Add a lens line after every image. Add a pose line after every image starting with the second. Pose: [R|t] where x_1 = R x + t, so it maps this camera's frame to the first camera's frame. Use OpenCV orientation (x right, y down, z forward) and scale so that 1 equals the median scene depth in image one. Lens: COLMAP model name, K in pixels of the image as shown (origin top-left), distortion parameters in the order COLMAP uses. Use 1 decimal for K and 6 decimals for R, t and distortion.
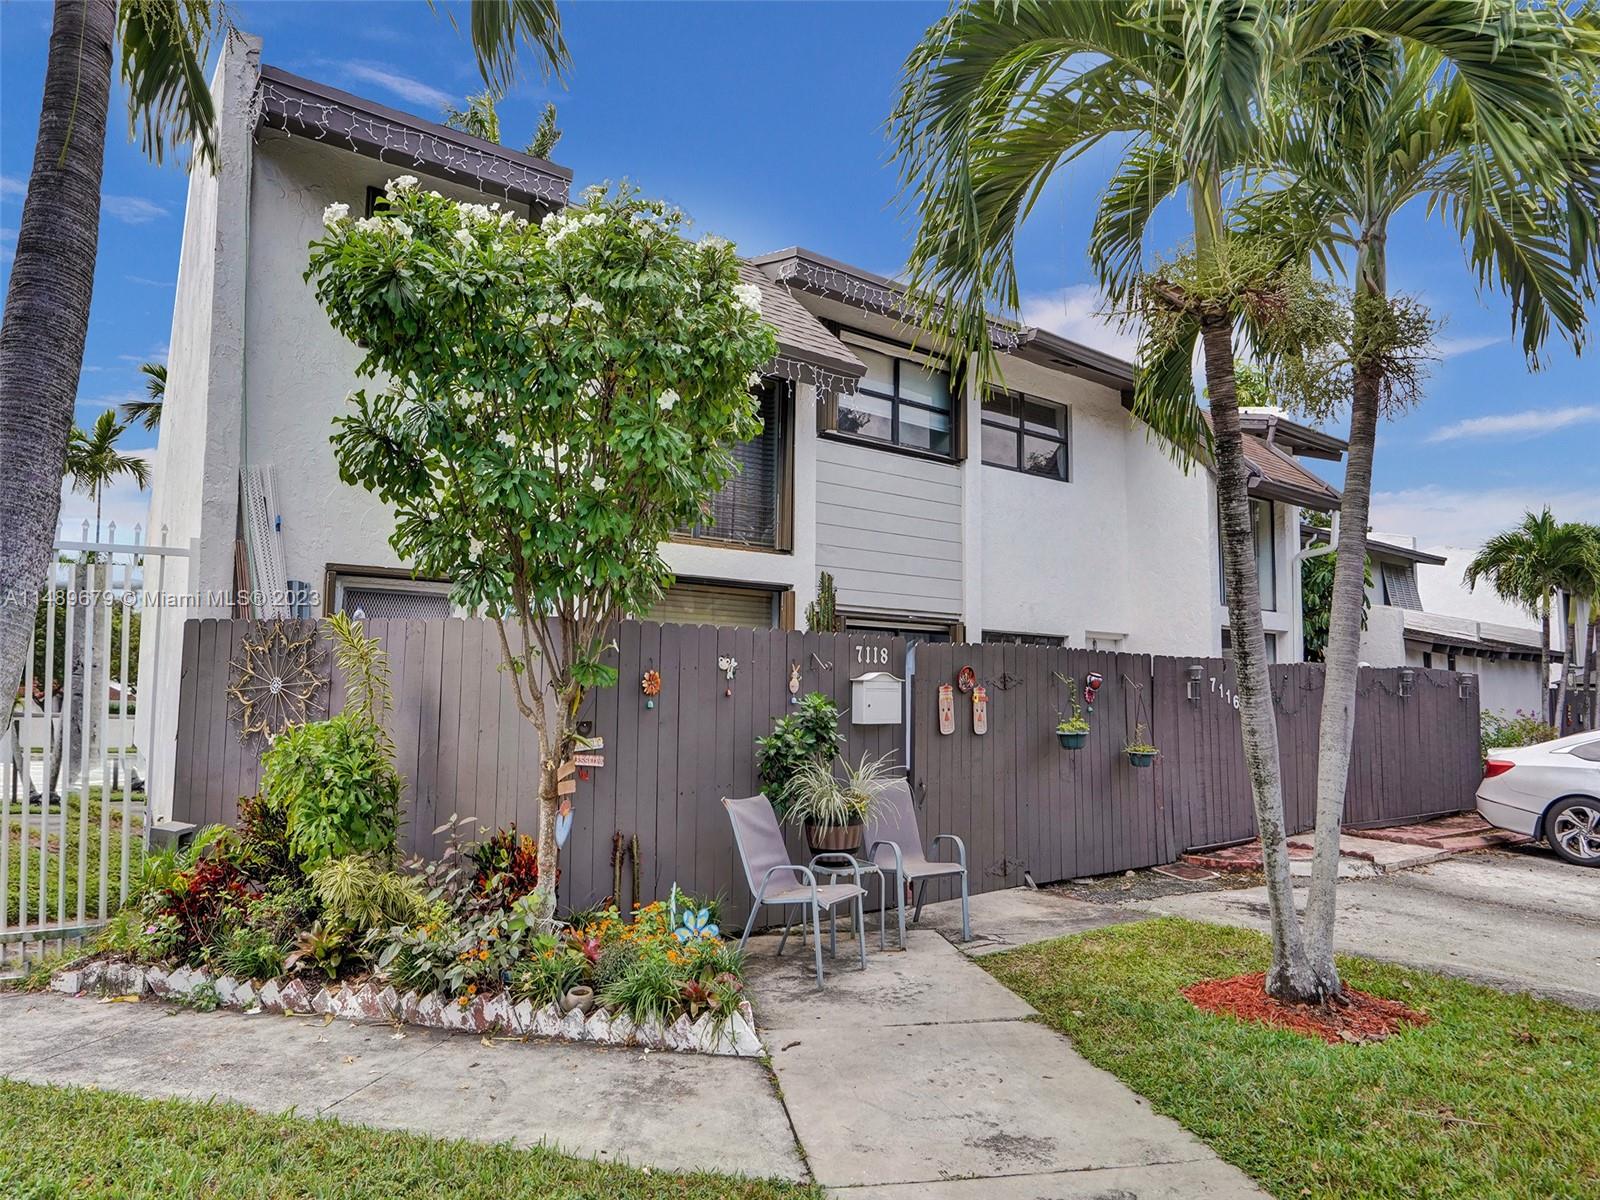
lens RADIAL K [[966.9, 0, 800.0], [0, 966.9, 600.0], [0, 0, 1]] dist [-0.029406, 0.036708]
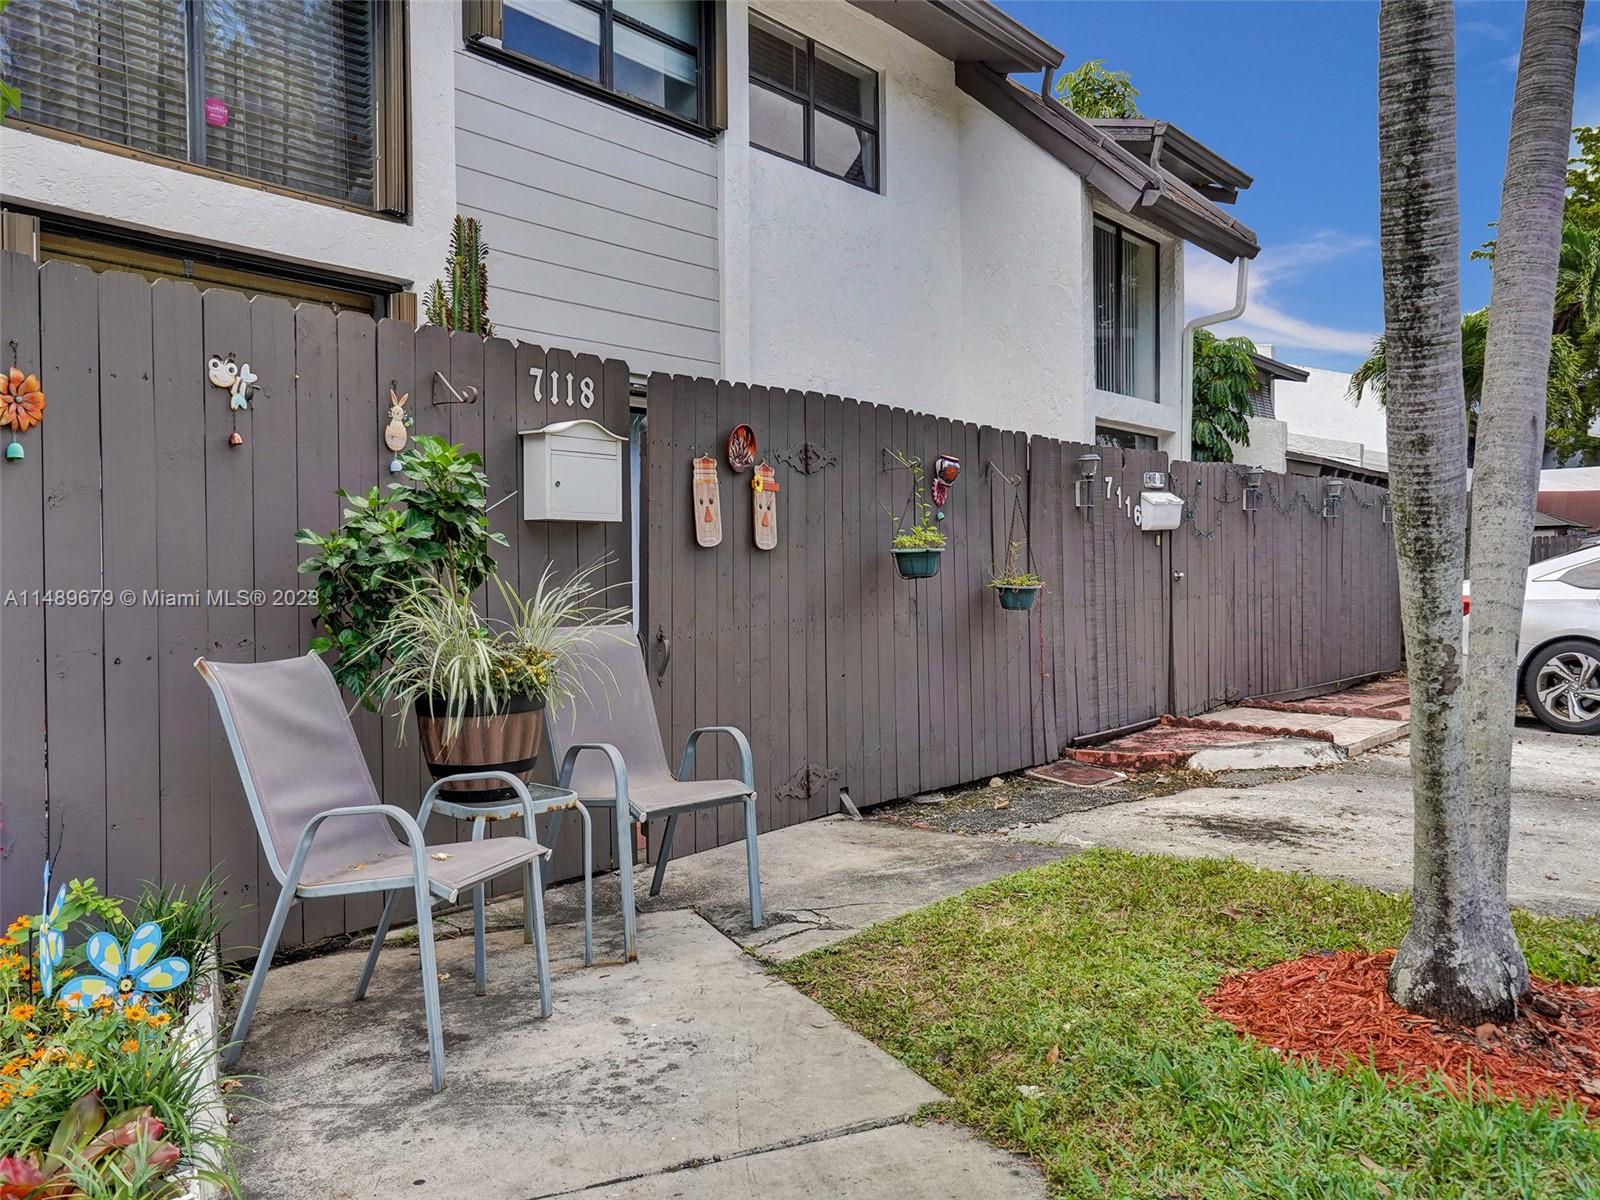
lens RADIAL K [[1249.3, 0, 810.8], [0, 1249.3, 571.9], [0, 0, 1]] dist [-0.004158, 0.045135]
pose [[0.967734, -0.020095, 0.251171, 0.041081], [-0.003437, 0.995669, 0.092902, 0.111763], [-0.251950, -0.090767, 0.963474, 0.397274]]
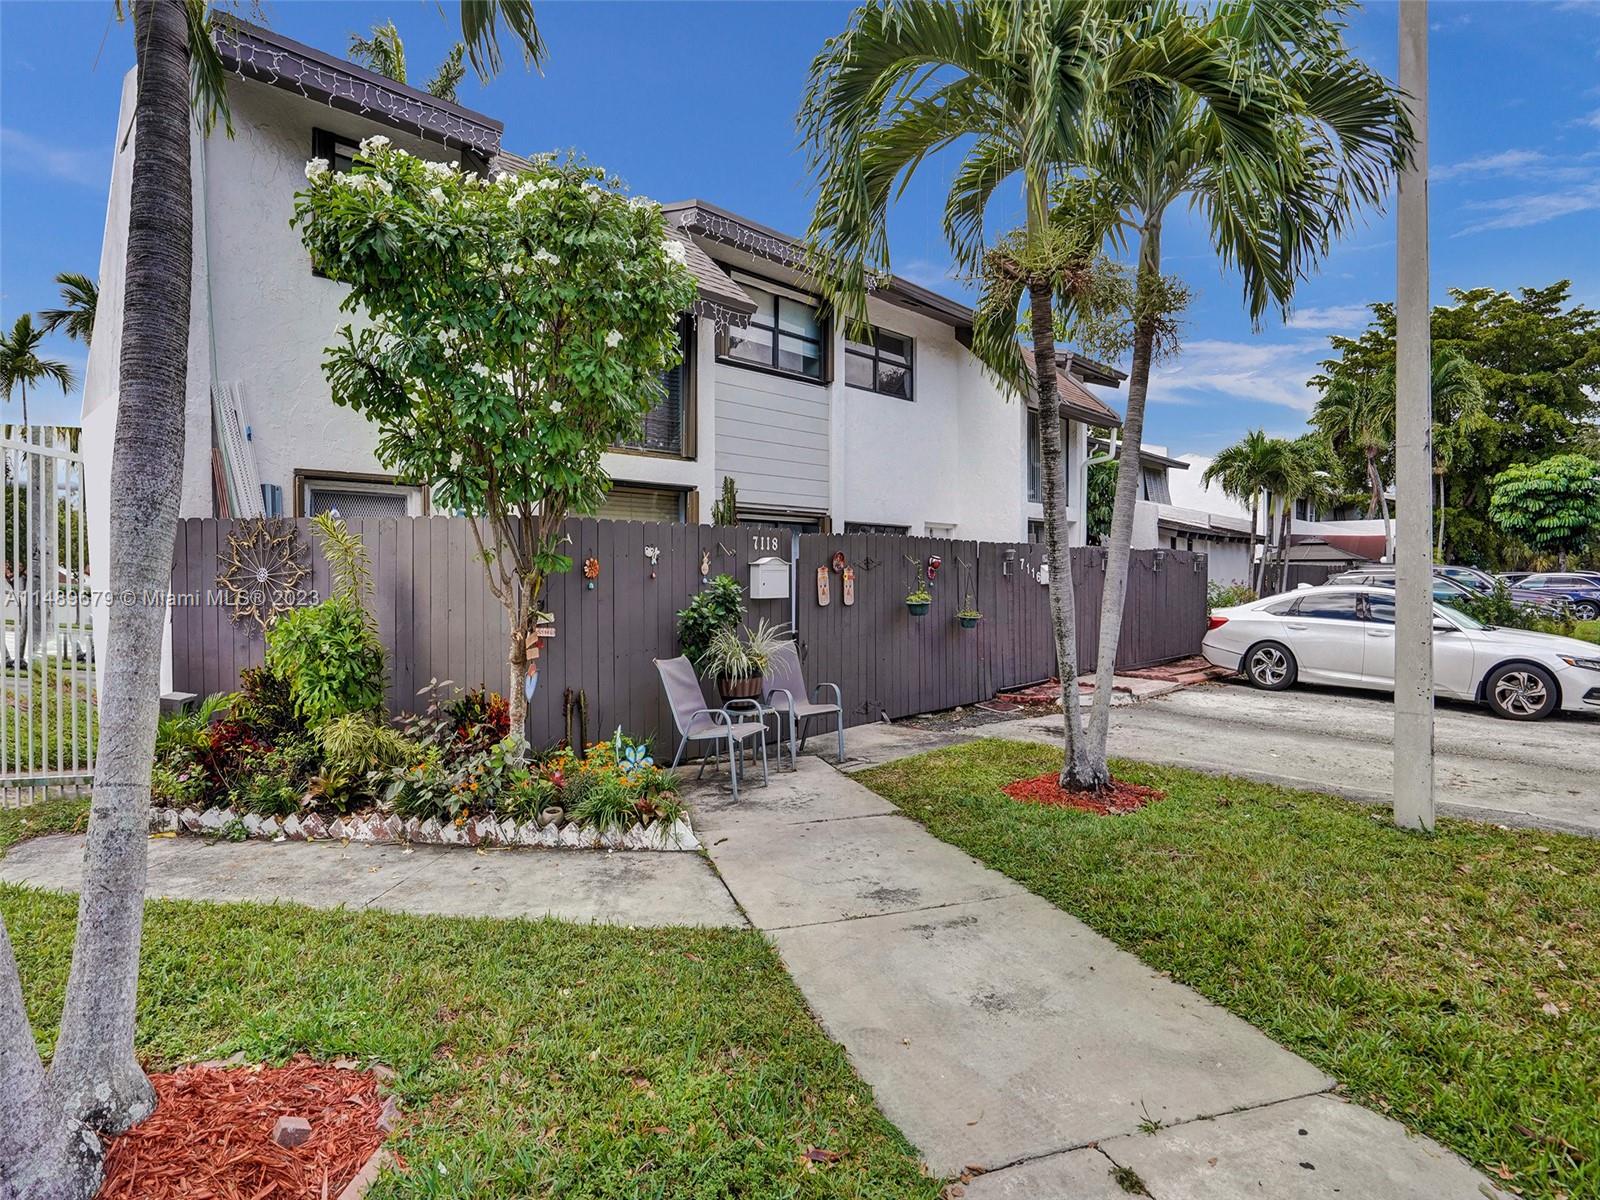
lens RADIAL K [[816.1, 0, 794.9], [0, 816.1, 576.1], [0, 0, 1]] dist [-0.053433, 0.041183]
pose [[0.990018, -0.013930, 0.140249, -0.043968], [-0.000174, 0.994982, 0.100051, -0.008173], [-0.140939, -0.099076, 0.985048, -0.056620]]
